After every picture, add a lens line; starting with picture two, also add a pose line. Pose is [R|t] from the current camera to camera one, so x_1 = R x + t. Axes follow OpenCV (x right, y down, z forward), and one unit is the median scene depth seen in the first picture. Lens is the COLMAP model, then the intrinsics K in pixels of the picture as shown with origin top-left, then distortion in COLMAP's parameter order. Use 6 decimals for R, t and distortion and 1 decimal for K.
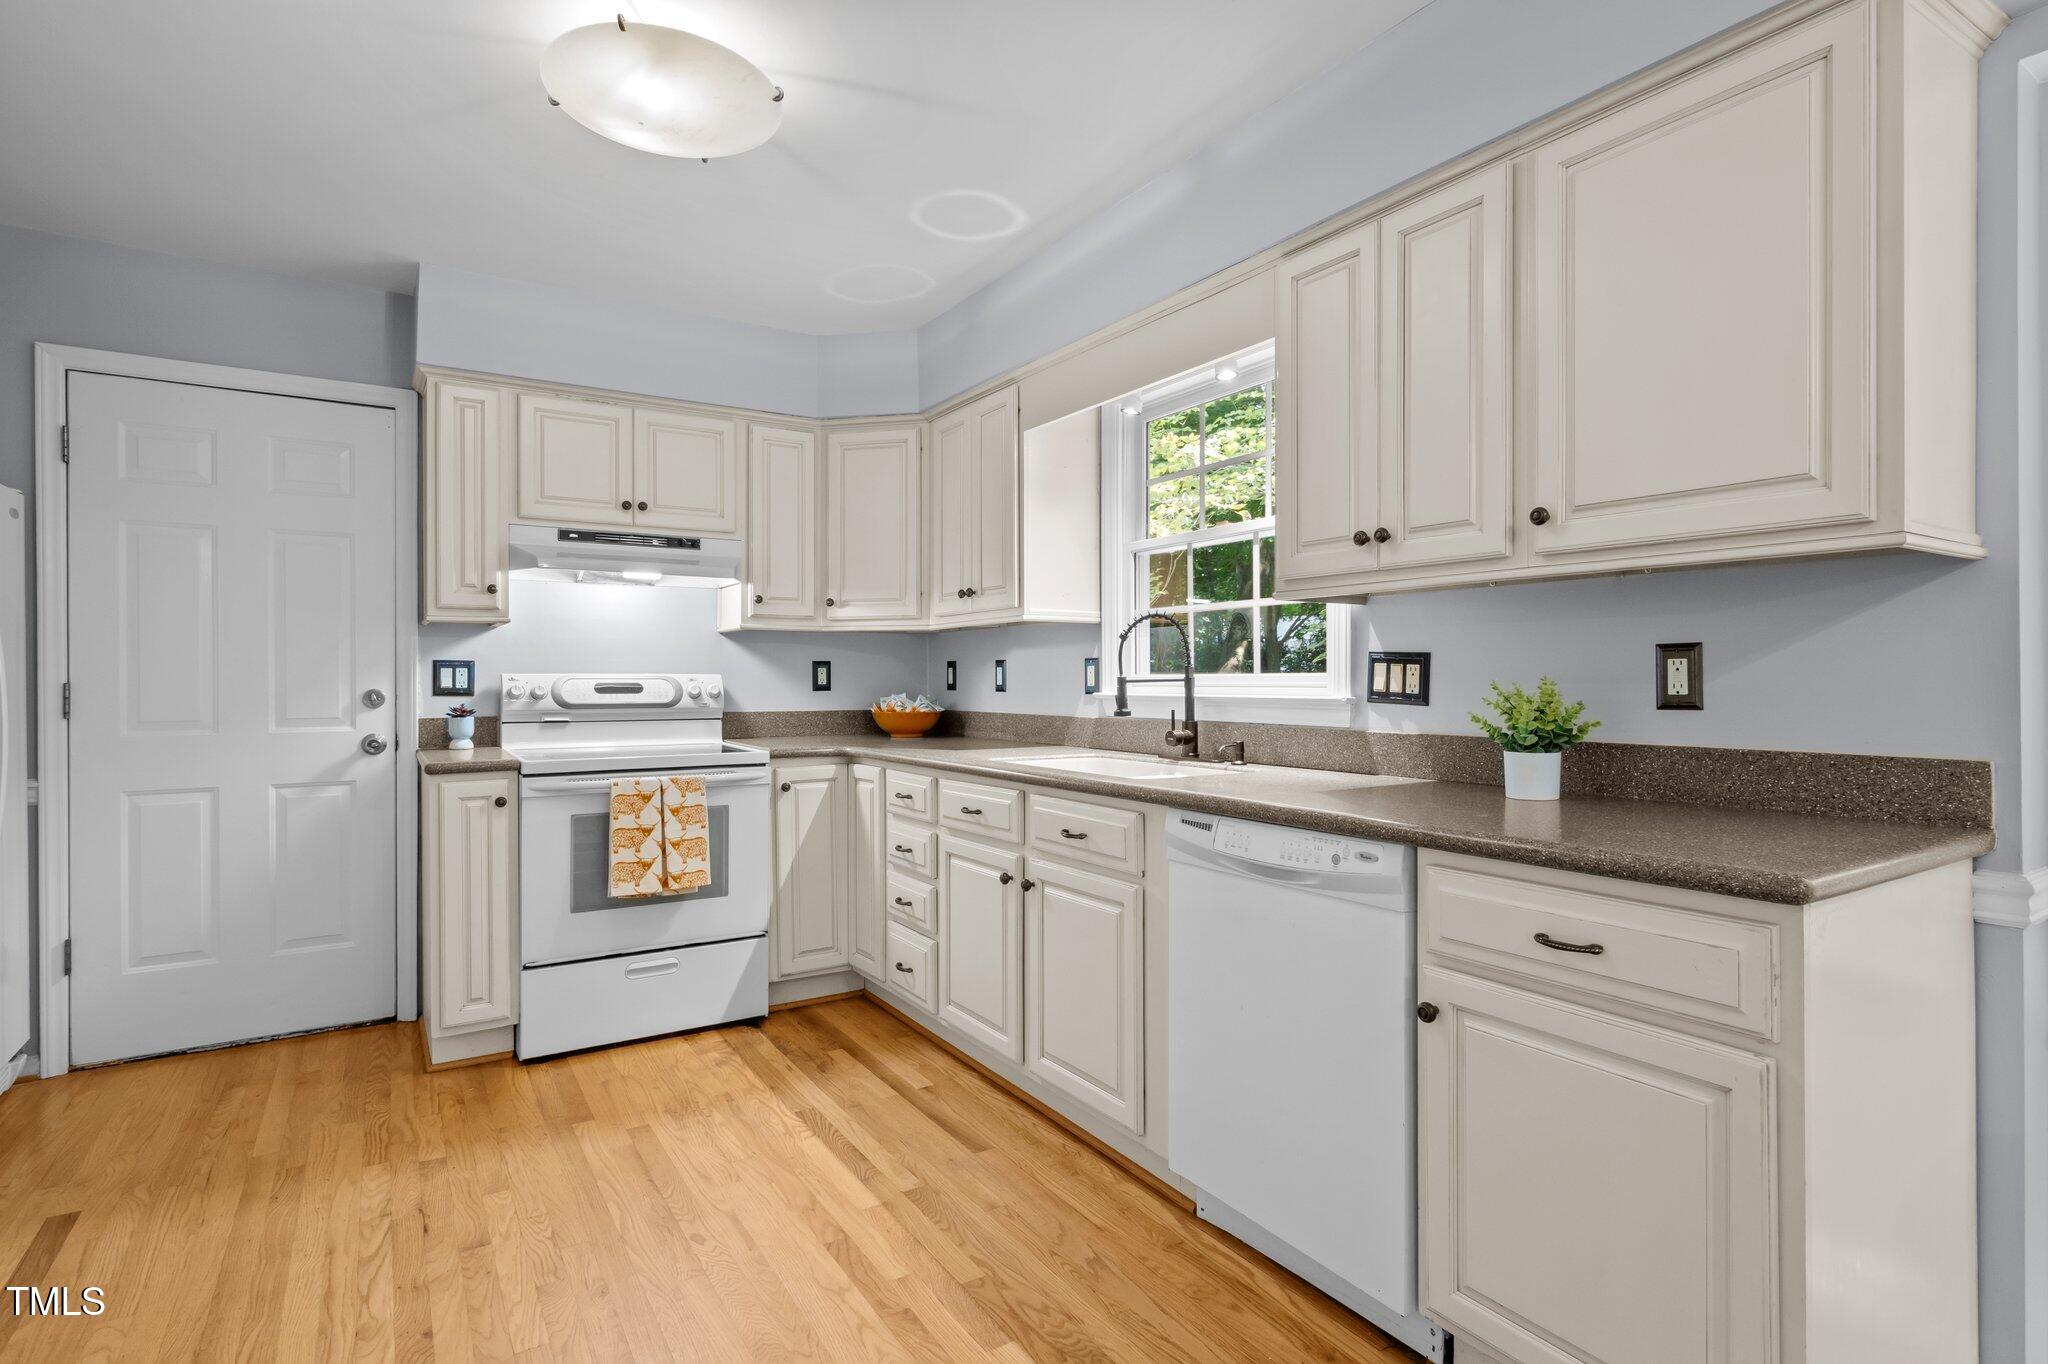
lens RADIAL K [[1029.9, 0, 1036.4], [0, 1029.9, 675.7], [0, 0, 1]] dist [-0.000631, -0.000264]
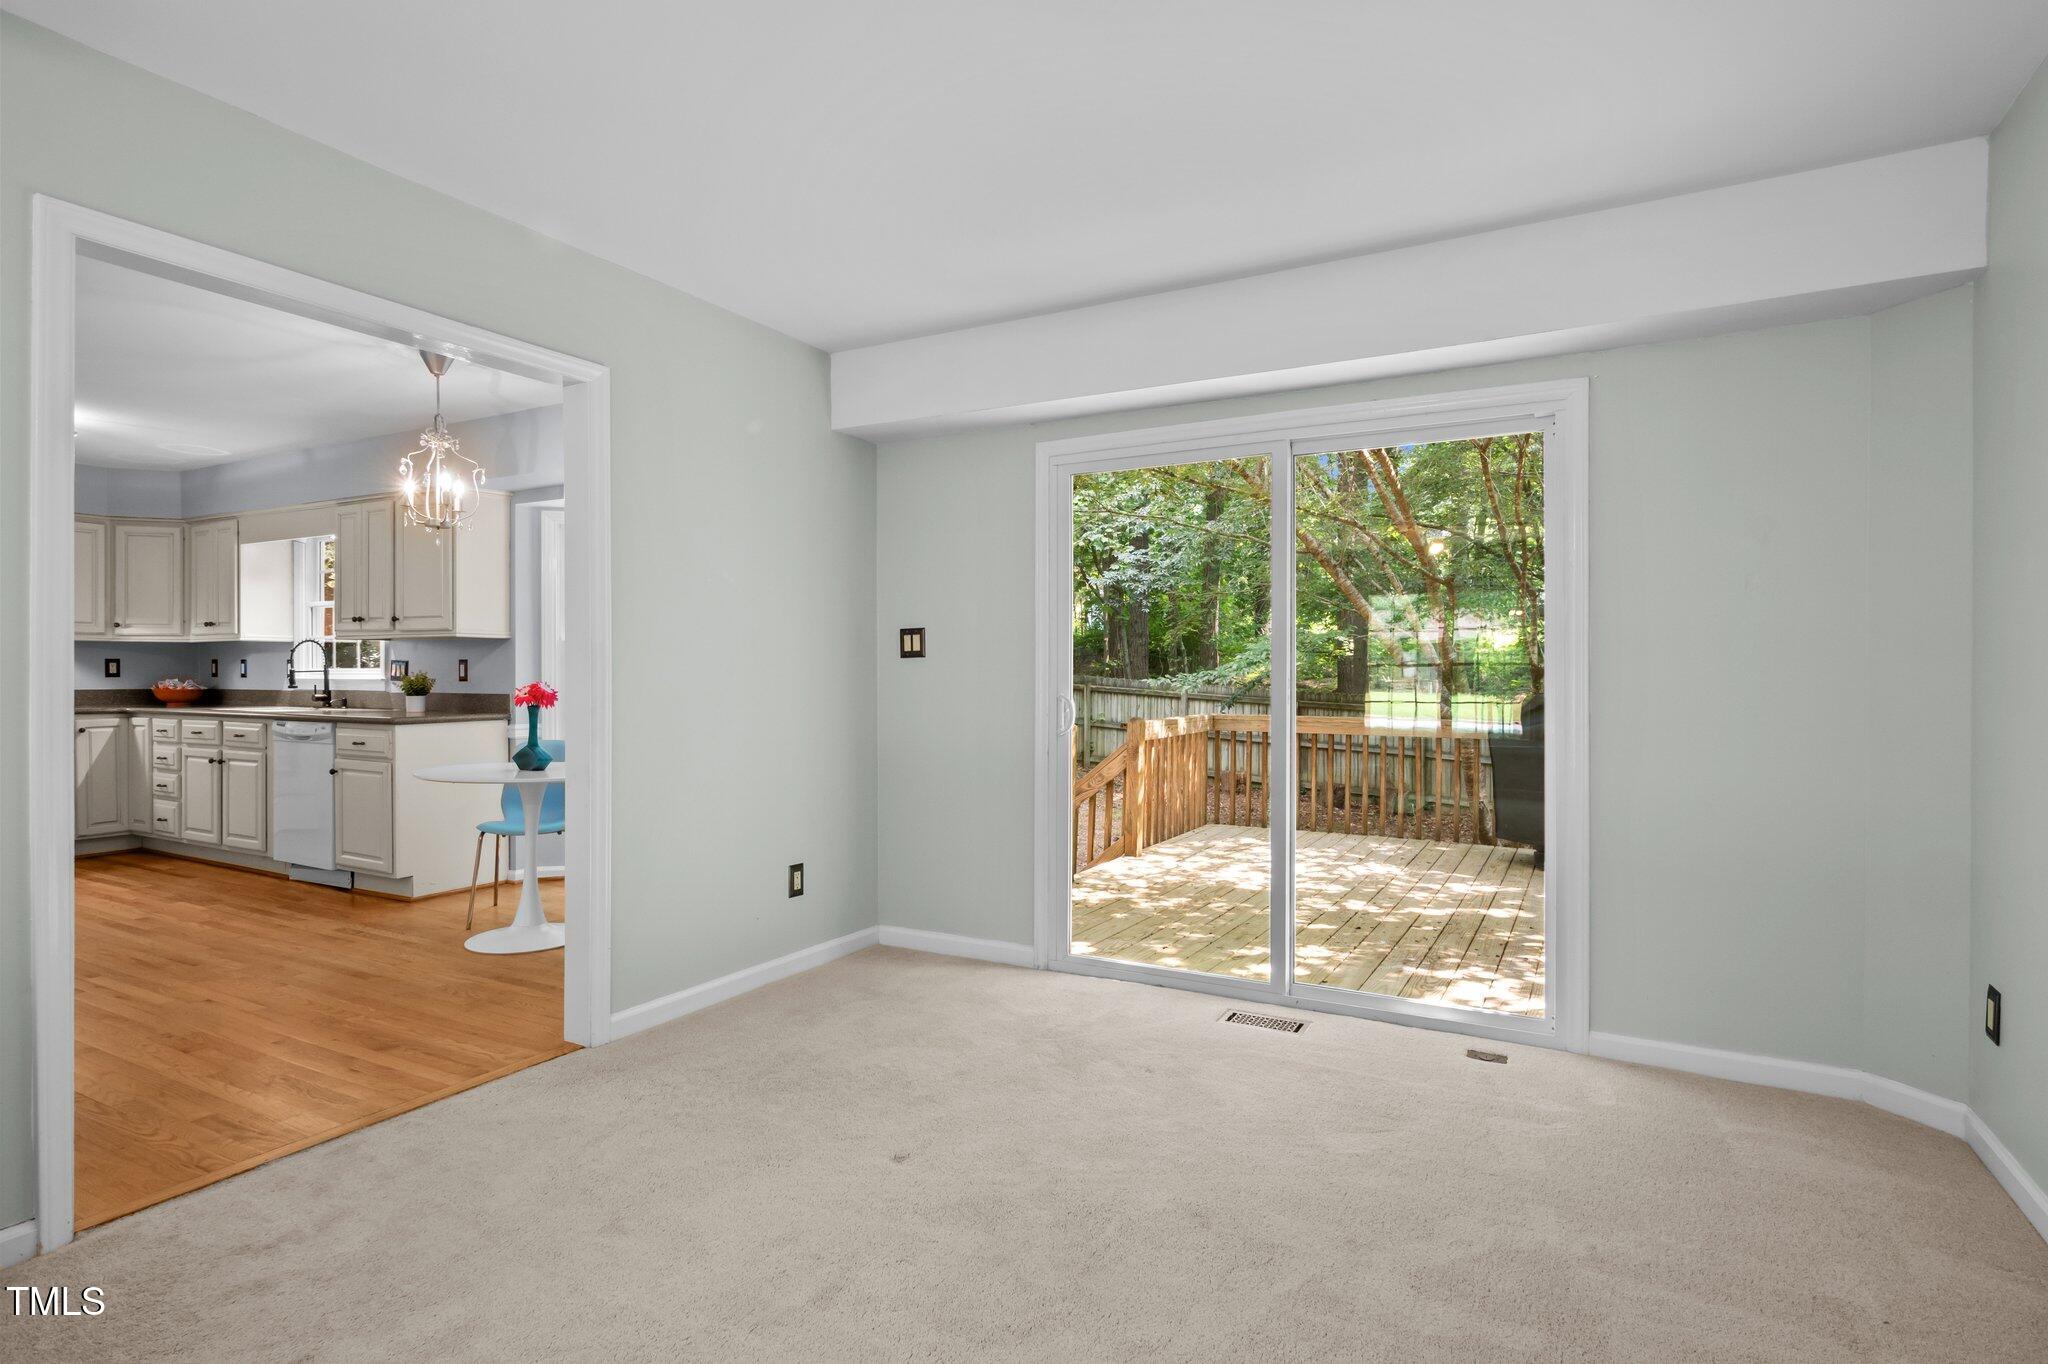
lens RADIAL K [[1029.9, 0, 1036.4], [0, 1029.9, 675.7], [0, 0, 1]] dist [-0.000631, -0.000264]
pose [[0.877754, 0.001549, 0.479109, 0.356851], [-0.005129, 0.999968, 0.006164, -0.006083], [-0.479084, -0.007867, 0.877734, -1.366688]]
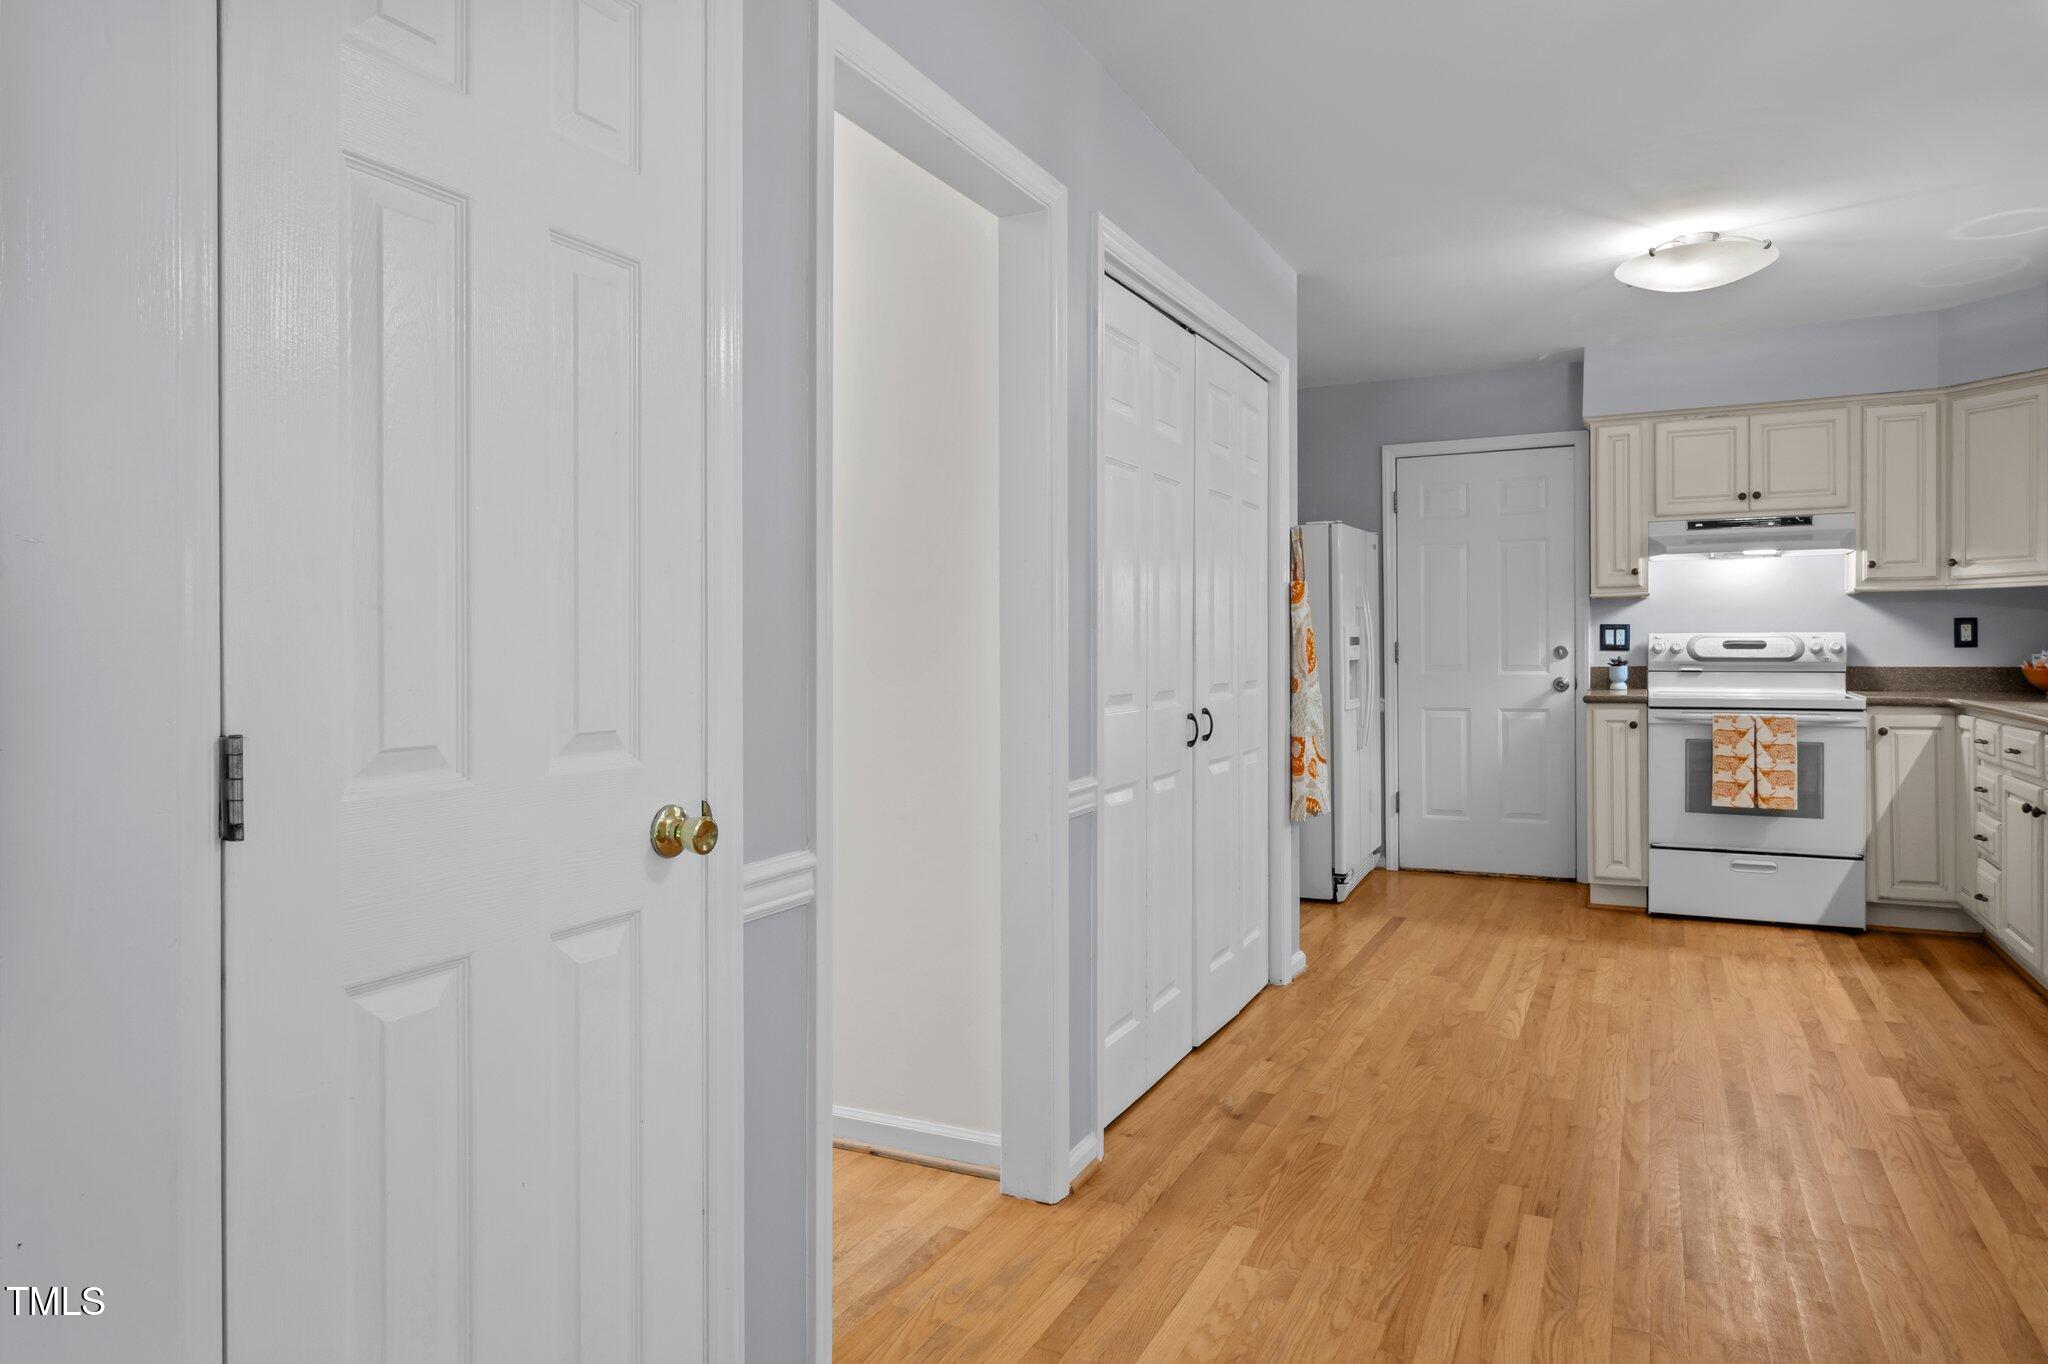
lens RADIAL K [[1235.8, 0, 1030.9], [0, 1235.8, 665.9], [0, 0, 1]] dist [-0.003965, 0.000918]
pose [[0.514072, 0.011956, -0.857664, 0.440101], [0.009686, 0.999758, 0.019742, 0.000195], [0.857692, -0.018456, 0.513832, -0.501657]]
